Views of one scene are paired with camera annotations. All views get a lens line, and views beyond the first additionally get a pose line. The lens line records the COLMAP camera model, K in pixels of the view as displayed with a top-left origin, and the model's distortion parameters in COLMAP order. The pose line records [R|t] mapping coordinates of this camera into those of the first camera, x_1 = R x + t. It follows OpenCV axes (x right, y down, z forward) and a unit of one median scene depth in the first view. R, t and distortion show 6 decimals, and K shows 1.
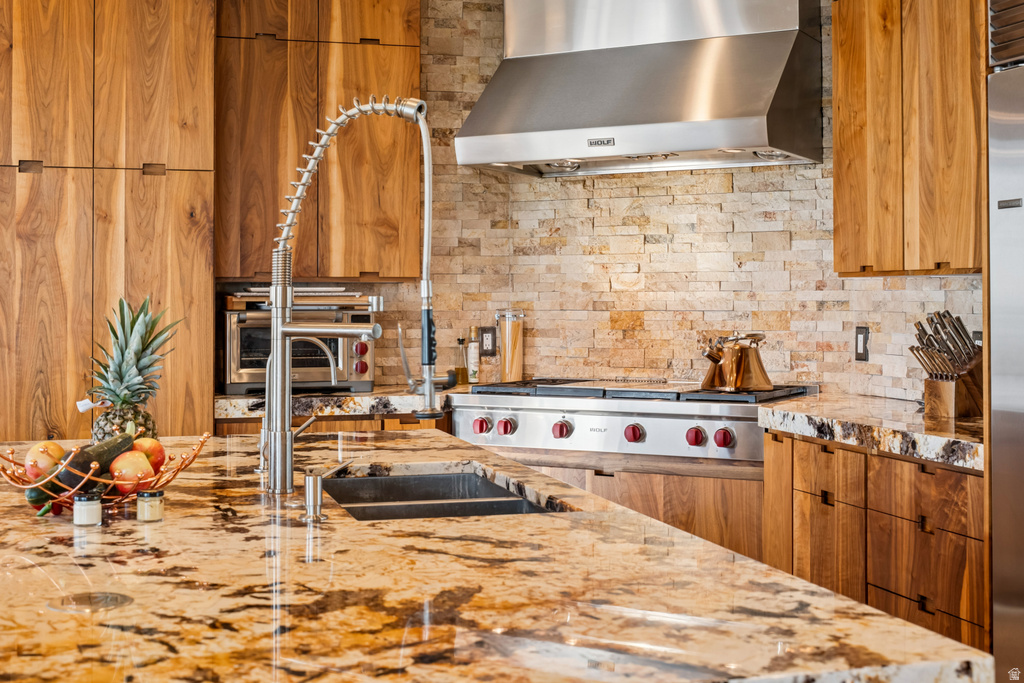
lens RADIAL K [[1302.5, 0, 512.4], [0, 1302.5, 337.6], [0, 0, 1]] dist [-0.026892, 0.000000]
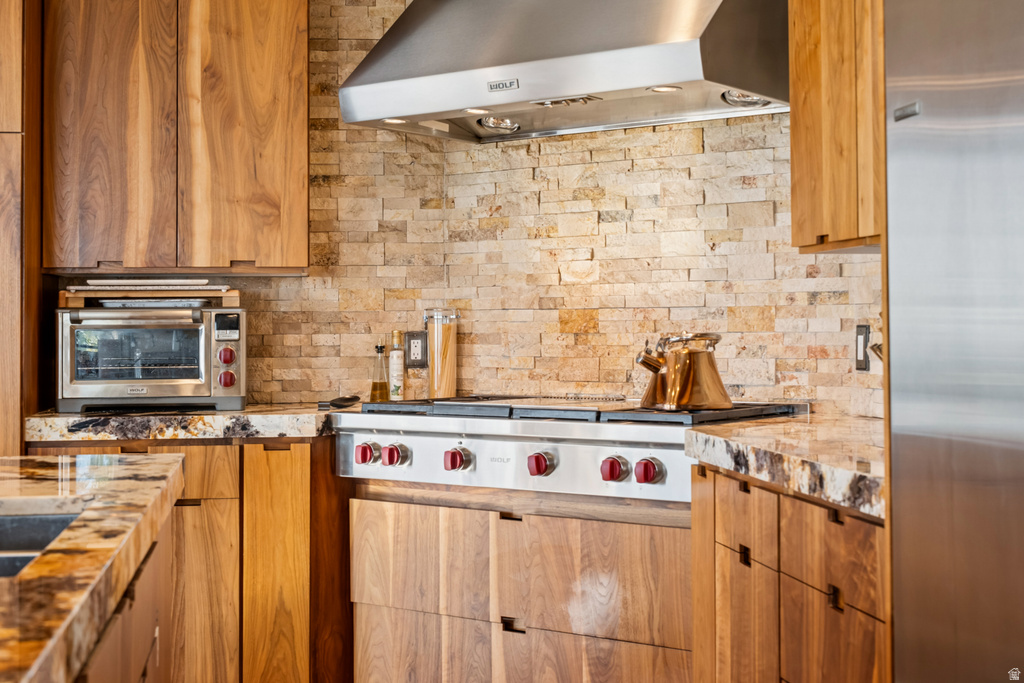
lens RADIAL K [[1410.0, 0, 511.5], [0, 1410.0, 345.3], [0, 0, 1]] dist [-0.041210, 0.000000]
pose [[0.992154, -0.002493, -0.125000, 0.167759], [0.000590, 0.999883, -0.015258, 0.015493], [0.125023, 0.015065, 0.992039, 0.169223]]
